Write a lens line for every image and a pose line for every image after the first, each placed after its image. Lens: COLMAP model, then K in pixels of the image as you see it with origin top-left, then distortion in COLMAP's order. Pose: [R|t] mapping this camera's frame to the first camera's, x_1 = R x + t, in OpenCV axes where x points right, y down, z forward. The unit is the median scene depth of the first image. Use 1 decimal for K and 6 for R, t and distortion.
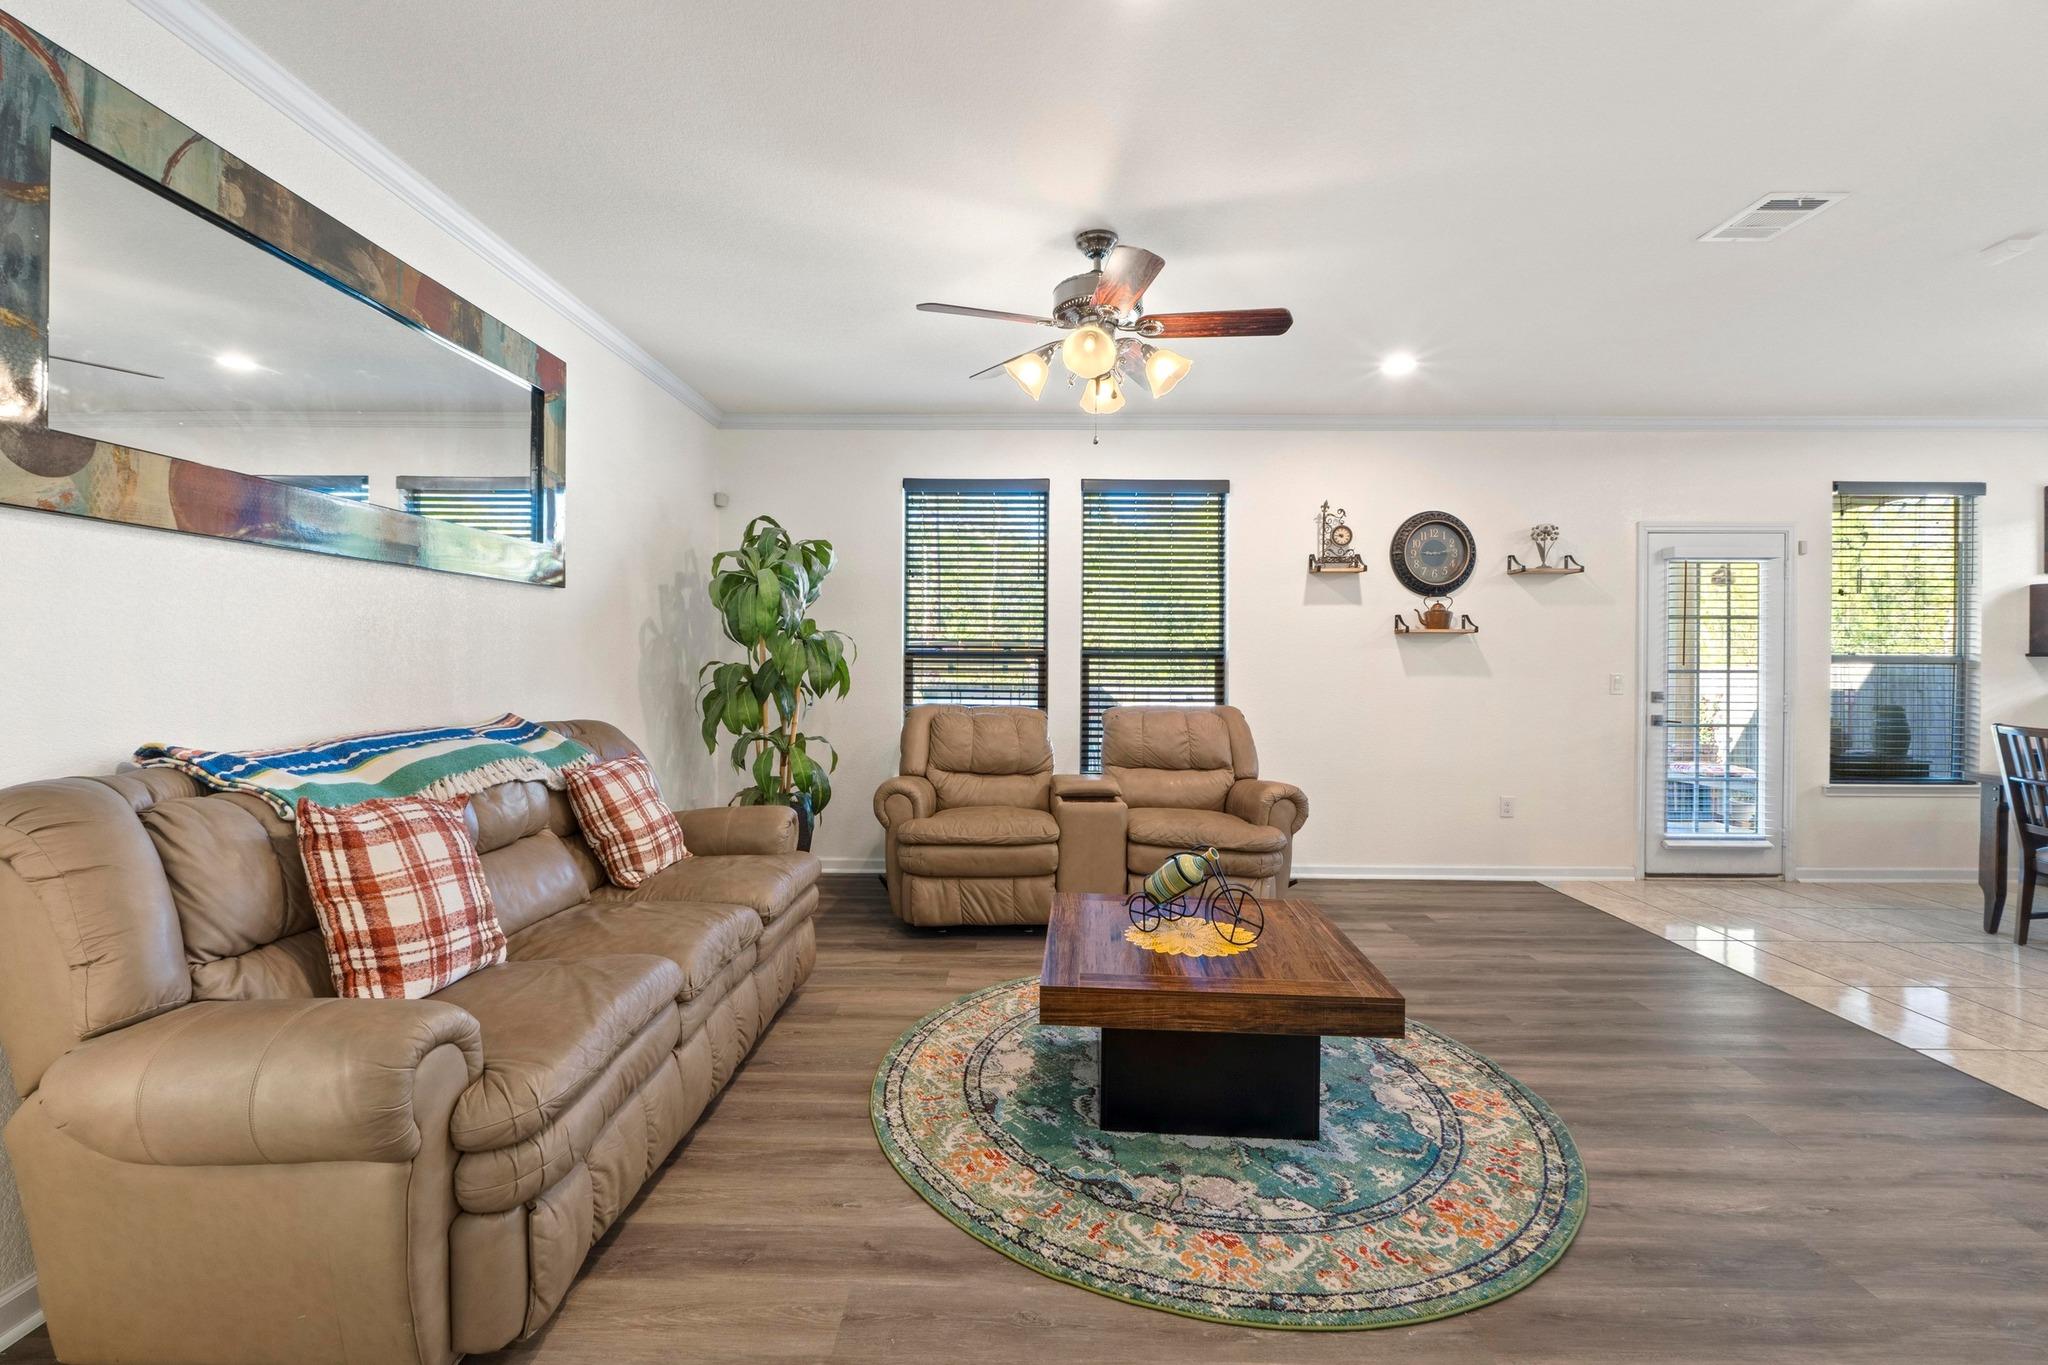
lens RADIAL K [[884.8, 0, 1035.3], [0, 884.8, 657.7], [0, 0, 1]] dist [-0.004234, -0.000800]
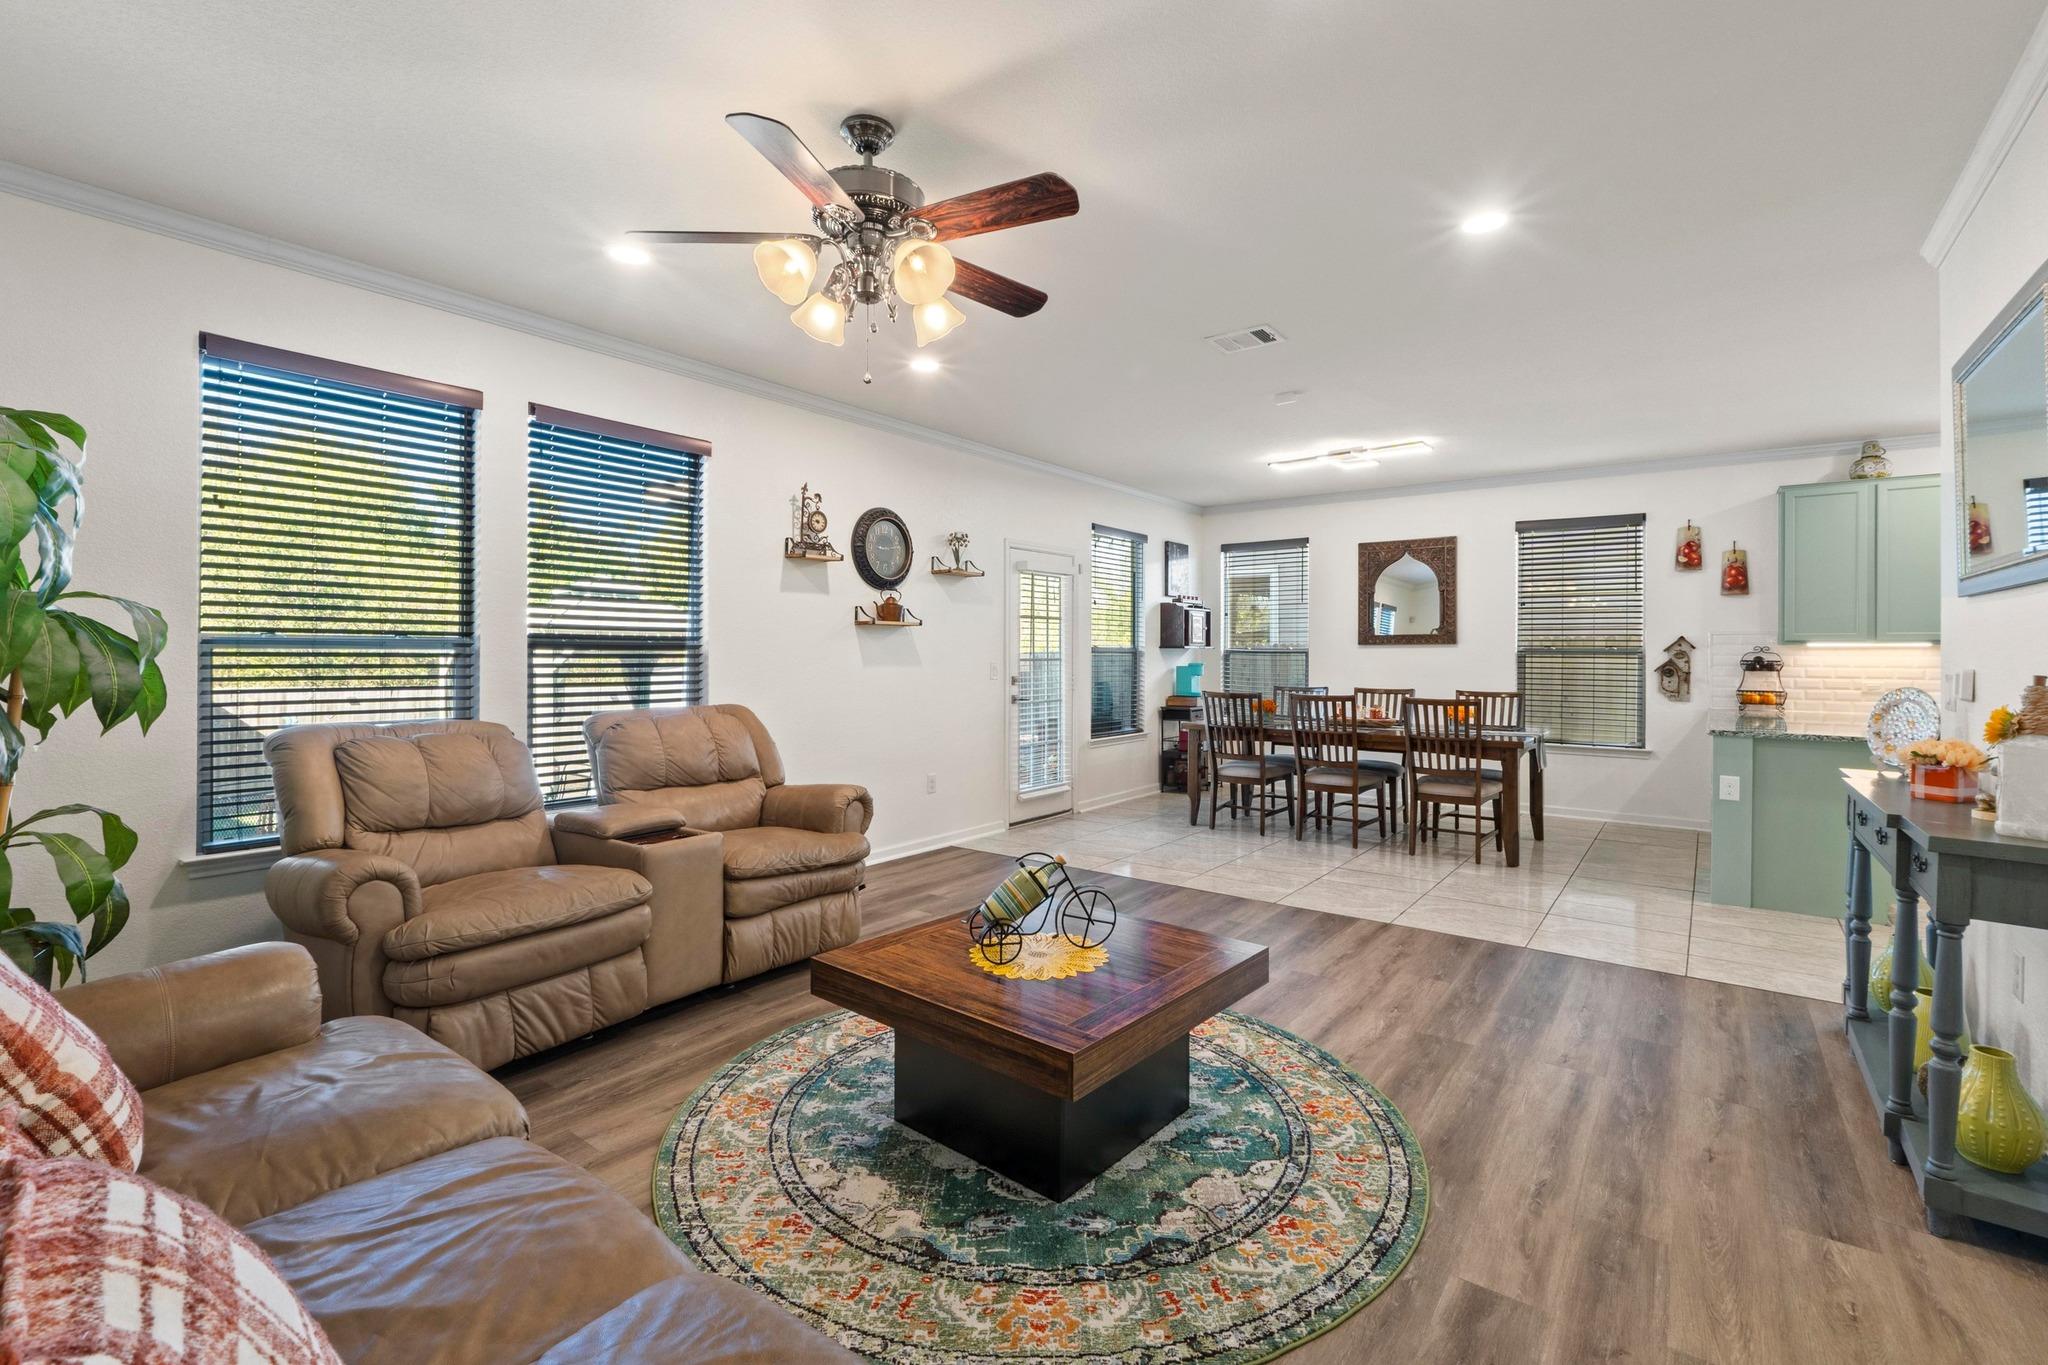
lens RADIAL K [[884.8, 0, 1037.9], [0, 884.8, 653.1], [0, 0, 1]] dist [-0.004234, -0.000800]
pose [[0.597008, -0.004851, 0.802220, -0.514996], [-0.001496, 0.999973, 0.007161, -0.004995], [-0.802234, -0.005475, 0.596985, 0.417768]]
